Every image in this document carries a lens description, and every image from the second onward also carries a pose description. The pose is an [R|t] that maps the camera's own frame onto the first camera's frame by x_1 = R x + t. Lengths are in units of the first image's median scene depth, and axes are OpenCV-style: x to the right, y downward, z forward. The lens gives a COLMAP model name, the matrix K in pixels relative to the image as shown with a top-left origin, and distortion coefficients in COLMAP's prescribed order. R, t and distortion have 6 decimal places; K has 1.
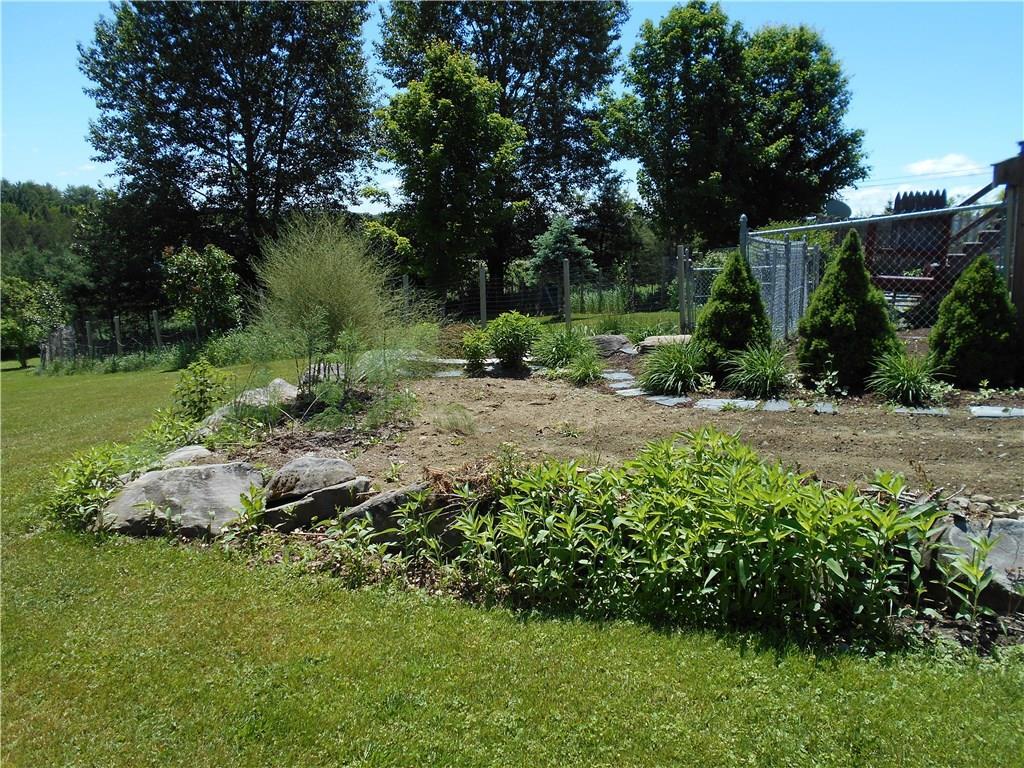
lens RADIAL K [[781.7, 0, 511.7], [0, 781.7, 383.2], [0, 0, 1]] dist [0.015092, 0.006451]
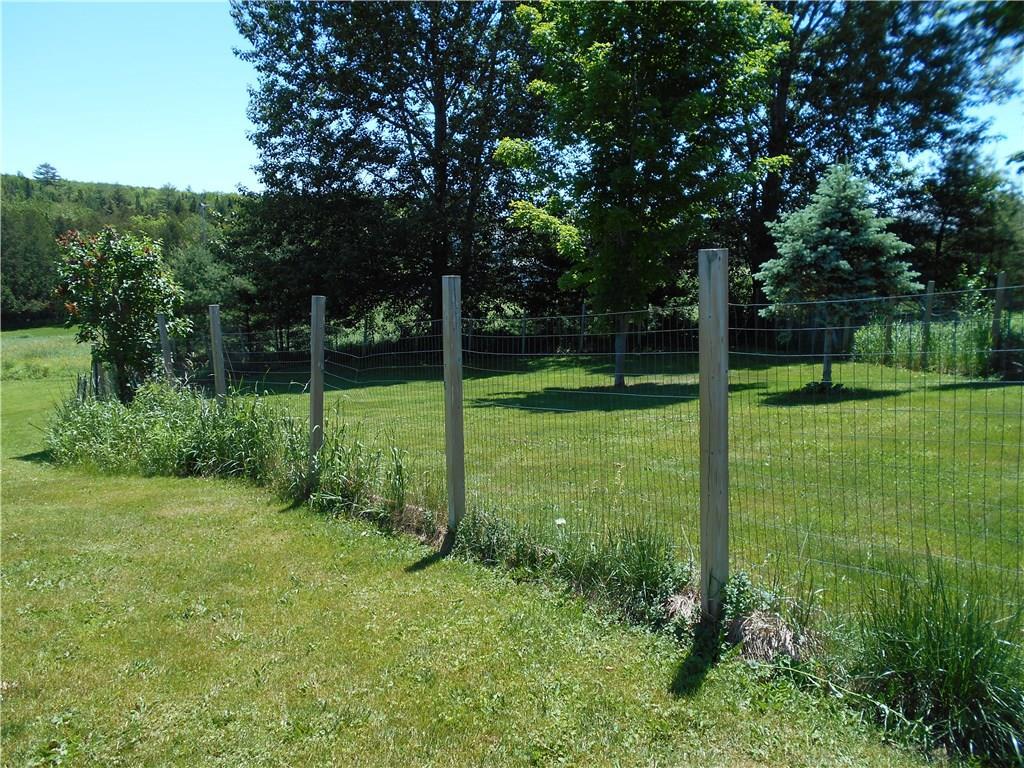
lens RADIAL K [[781.7, 0, 513.1], [0, 781.7, 384.8], [0, 0, 1]] dist [0.015092, 0.006451]
pose [[0.928398, 0.065498, -0.365769, 0.037276], [-0.067748, 0.997680, 0.006694, -0.046293], [0.365359, 0.018565, 0.930682, 0.302595]]
